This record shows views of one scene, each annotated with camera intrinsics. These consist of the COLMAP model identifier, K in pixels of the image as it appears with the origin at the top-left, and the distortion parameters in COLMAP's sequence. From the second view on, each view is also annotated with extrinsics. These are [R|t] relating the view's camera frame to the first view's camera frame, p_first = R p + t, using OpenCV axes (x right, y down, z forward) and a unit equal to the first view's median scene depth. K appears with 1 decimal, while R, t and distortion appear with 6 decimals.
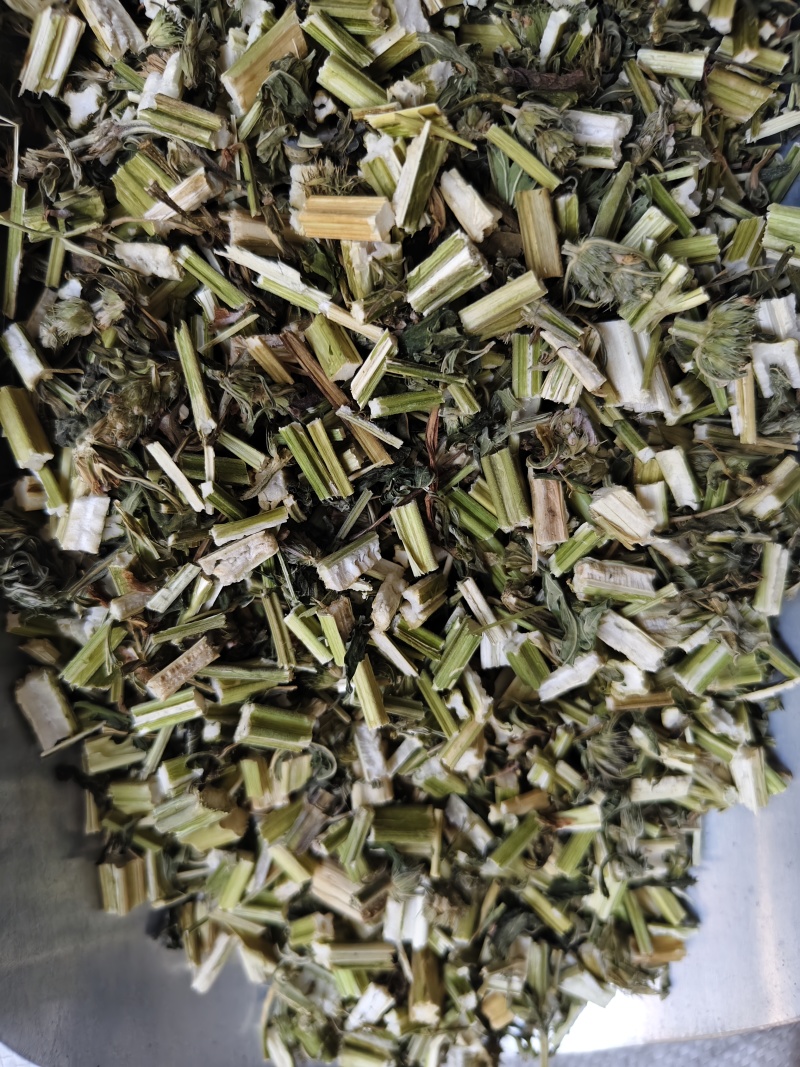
lens RADIAL K [[941.2, 0, 400.0], [0, 941.2, 533.5], [0, 0, 1]] dist [-0.060098, -0.007193]
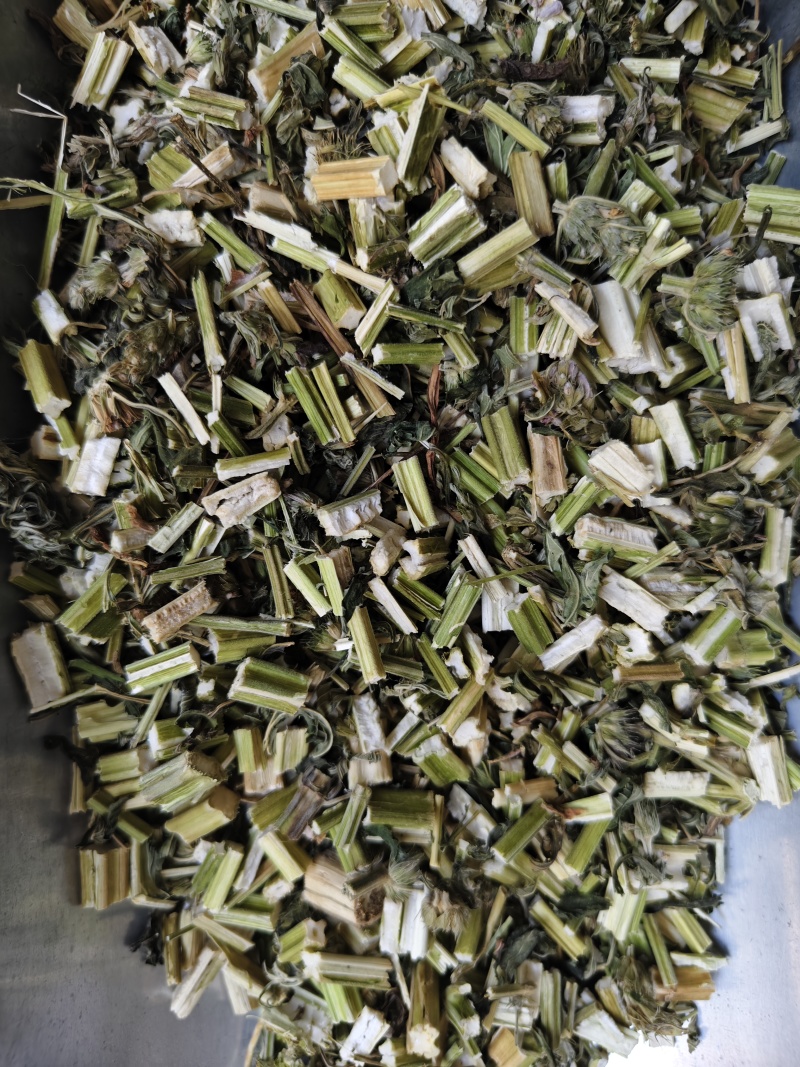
lens RADIAL K [[941.2, 0, 400.0], [0, 941.2, 533.5], [0, 0, 1]] dist [-0.060098, -0.007193]
pose [[0.999290, 0.011696, -0.035826, 0.035603], [-0.018998, 0.977332, -0.210860, 0.262018], [0.032548, 0.211391, 0.976860, 0.017950]]
